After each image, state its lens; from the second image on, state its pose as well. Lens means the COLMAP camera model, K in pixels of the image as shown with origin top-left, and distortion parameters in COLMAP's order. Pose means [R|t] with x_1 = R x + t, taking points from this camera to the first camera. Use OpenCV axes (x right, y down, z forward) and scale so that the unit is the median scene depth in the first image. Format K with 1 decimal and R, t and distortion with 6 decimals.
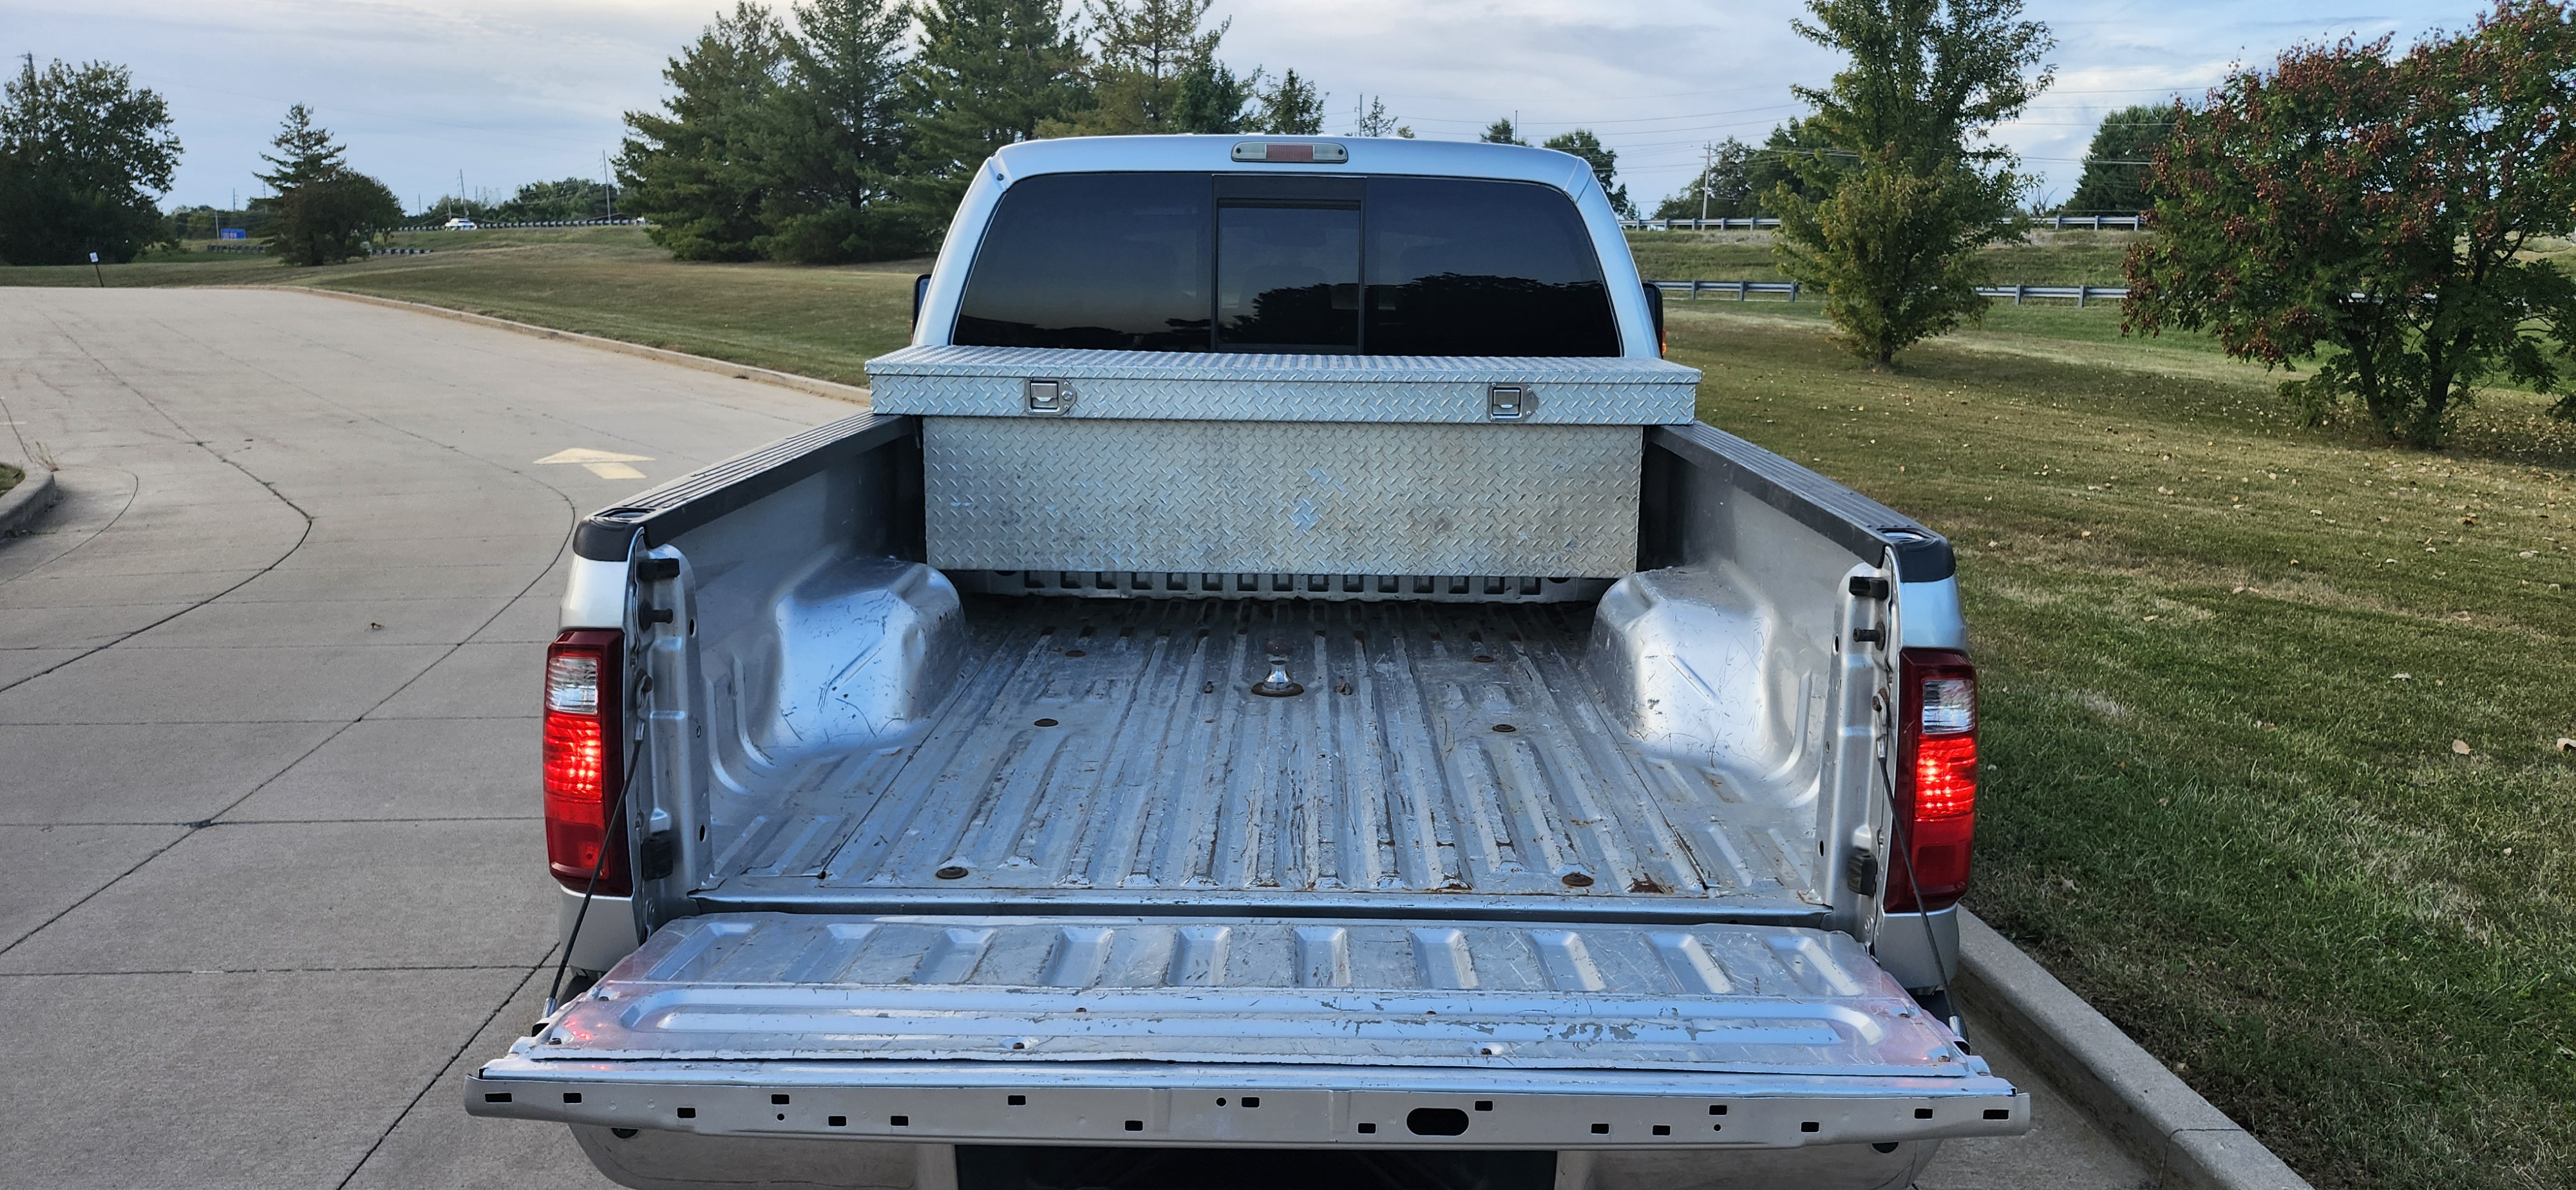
lens RADIAL K [[1818.2, 0, 1303.3], [0, 1818.2, 582.3], [0, 0, 1]] dist [0.069060, -0.064044]
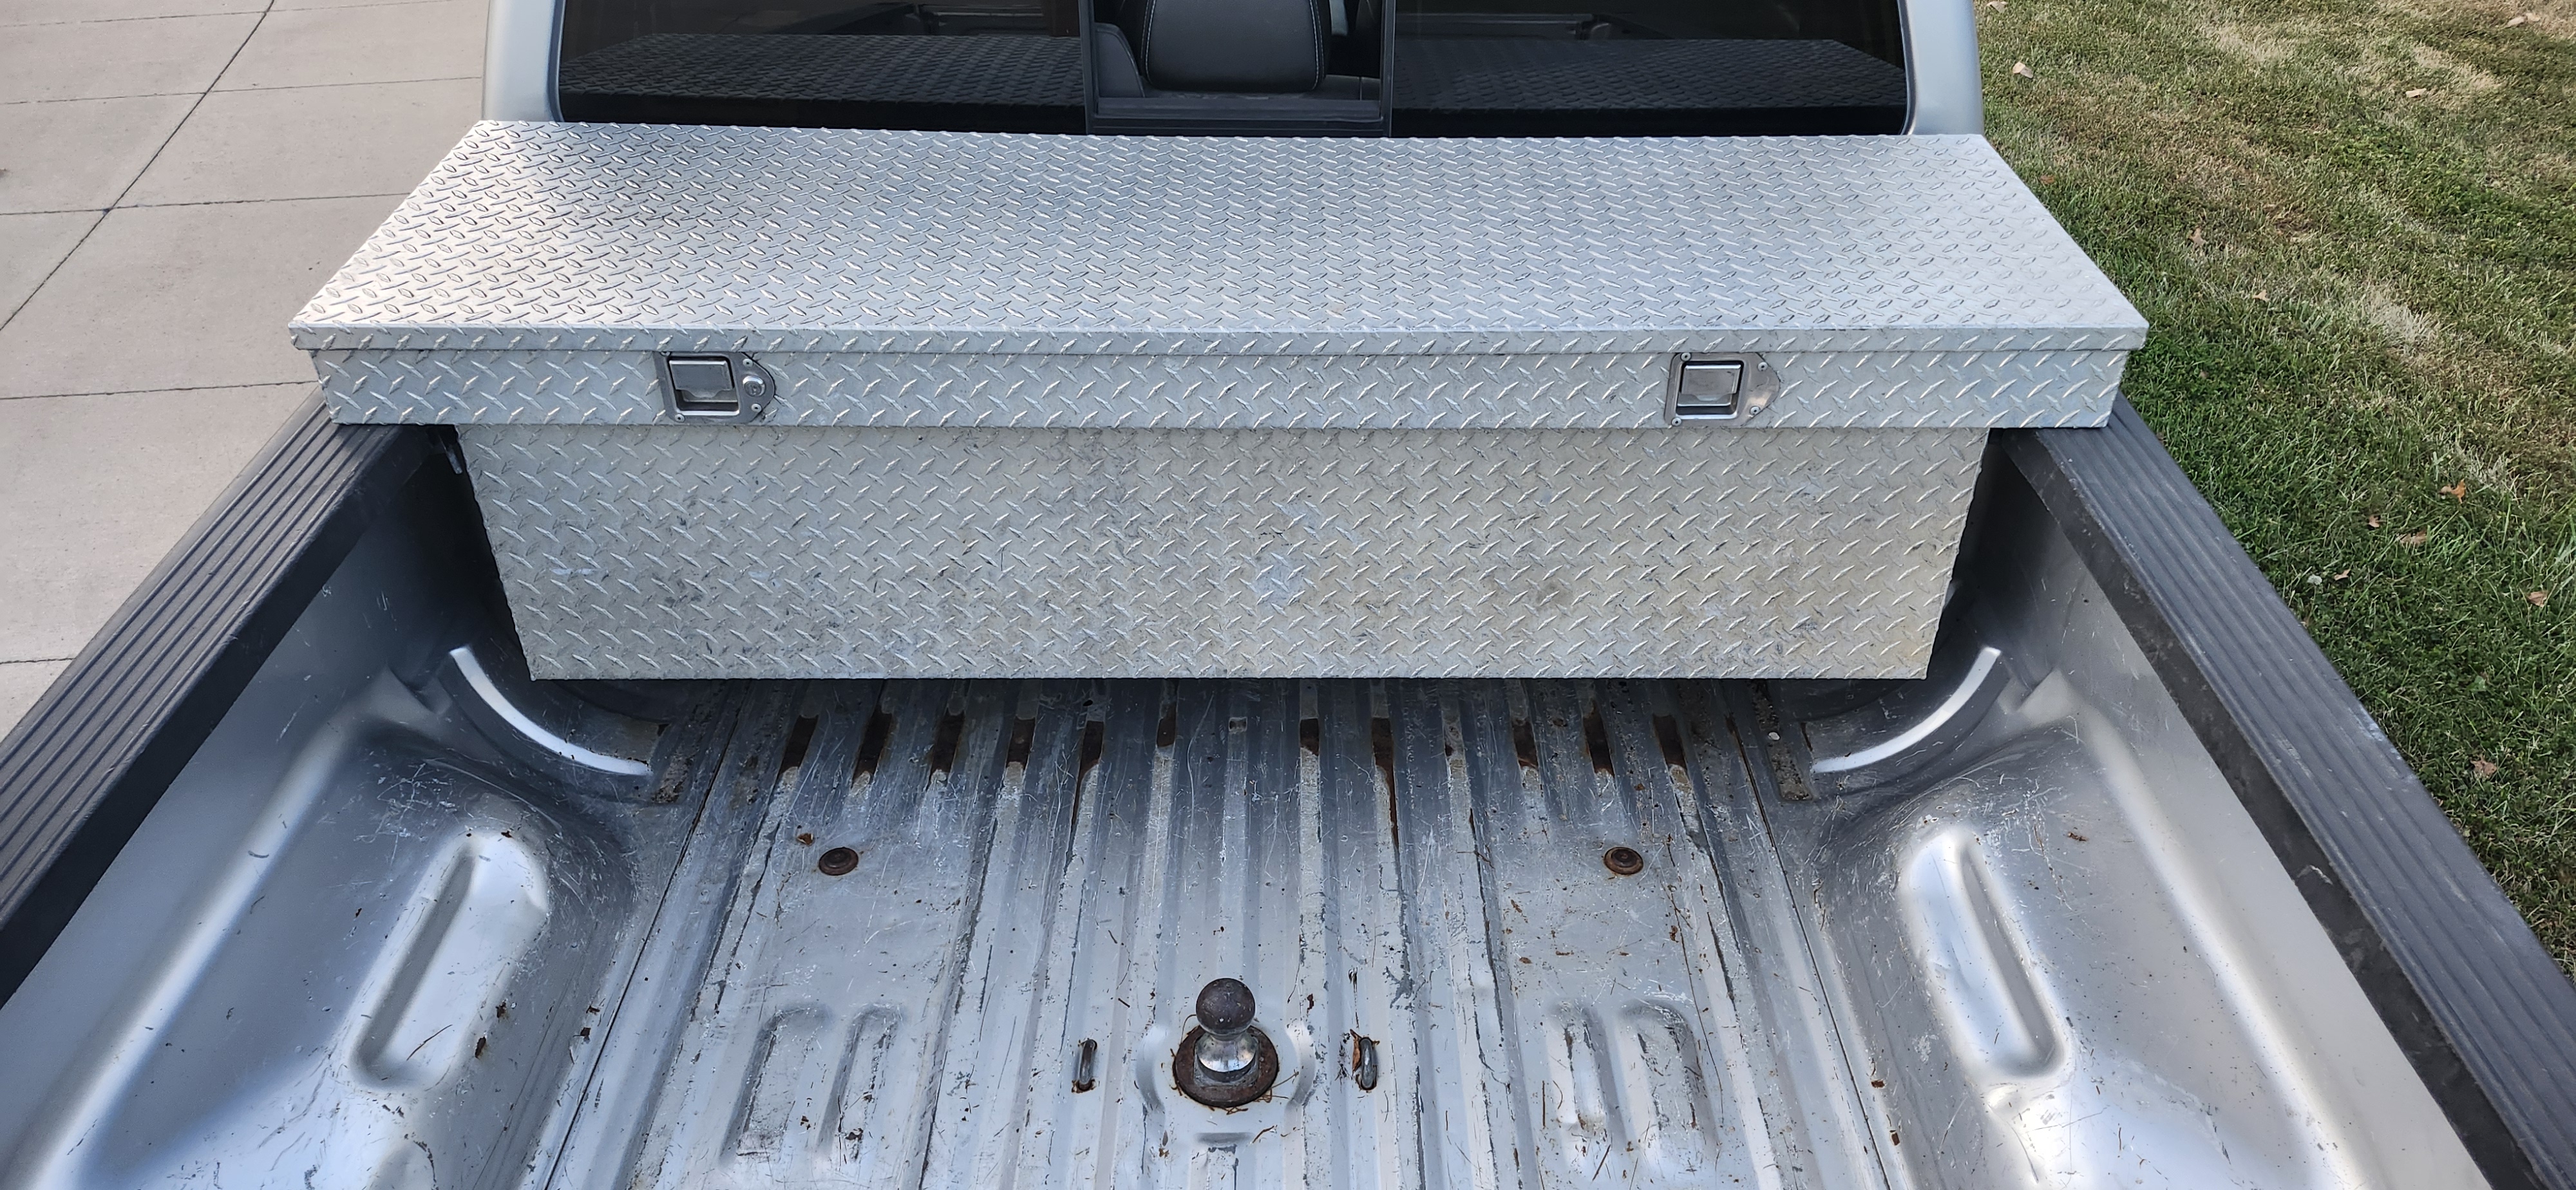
lens RADIAL K [[1813.7, 0, 1305.7], [0, 1813.7, 595.4], [0, 0, 1]] dist [0.029955, -0.003602]
pose [[0.999998, -0.002028, 0.000611, 0.003874], [0.001609, 0.915079, 0.403271, -0.109297], [-0.001377, -0.403269, 0.915080, 0.256227]]
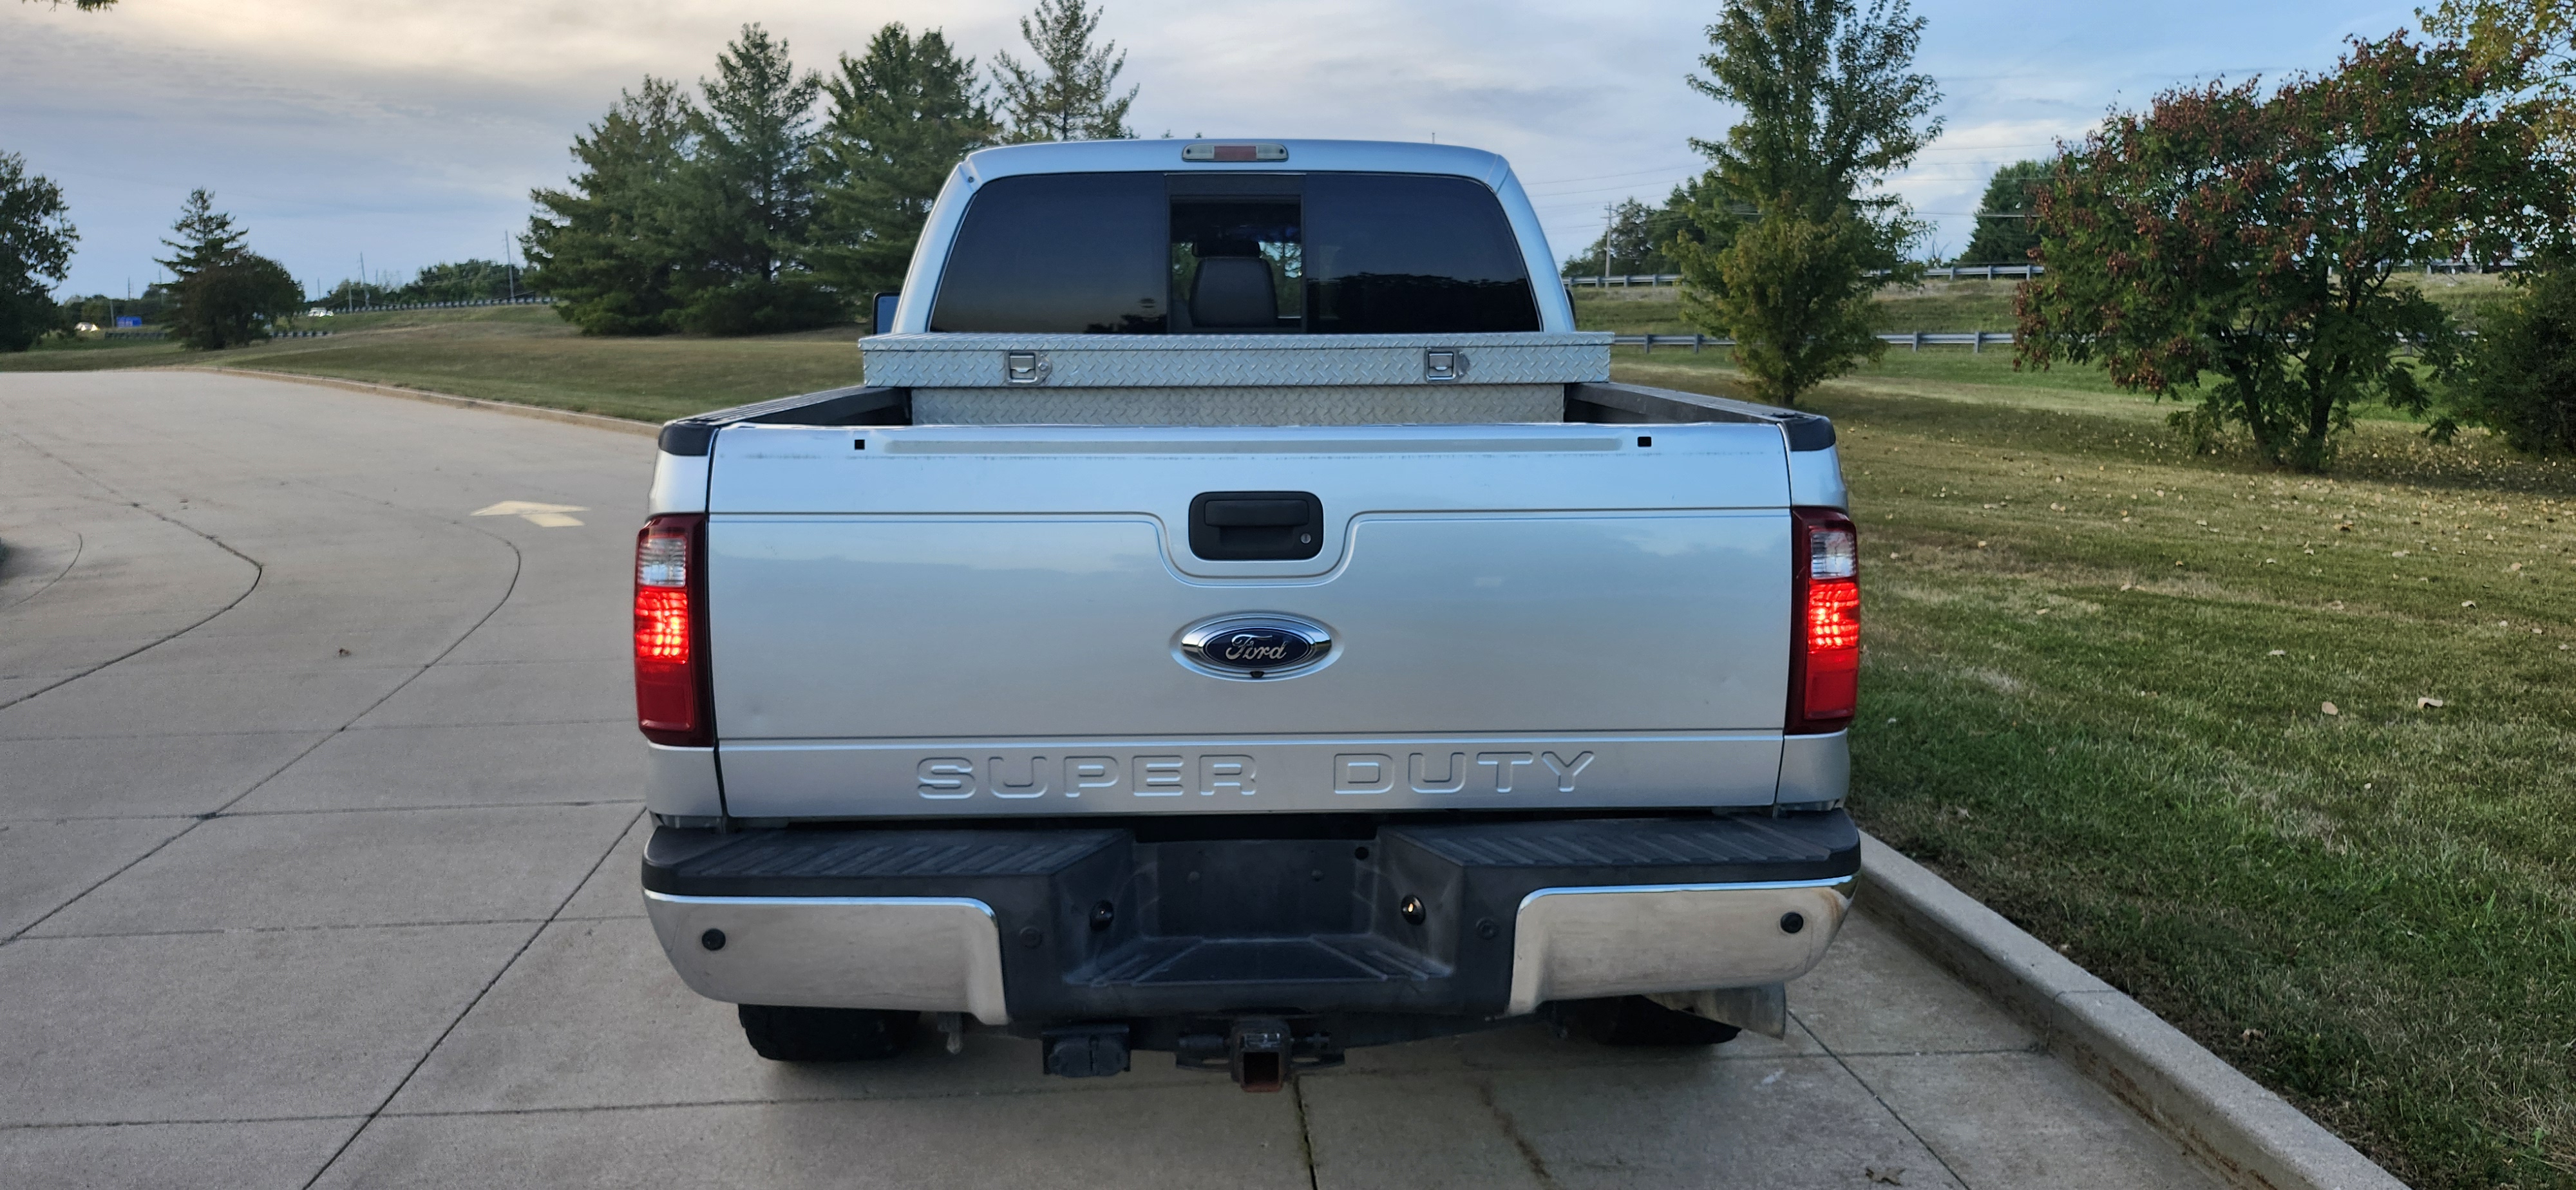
lens RADIAL K [[1818.2, 0, 1269.2], [0, 1818.2, 577.1], [0, 0, 1]] dist [0.069060, -0.064044]
pose [[0.999347, -0.023681, 0.027291, -0.011886], [0.024673, 0.999026, -0.036571, 0.031191], [-0.026399, 0.037221, 0.998958, -0.044952]]
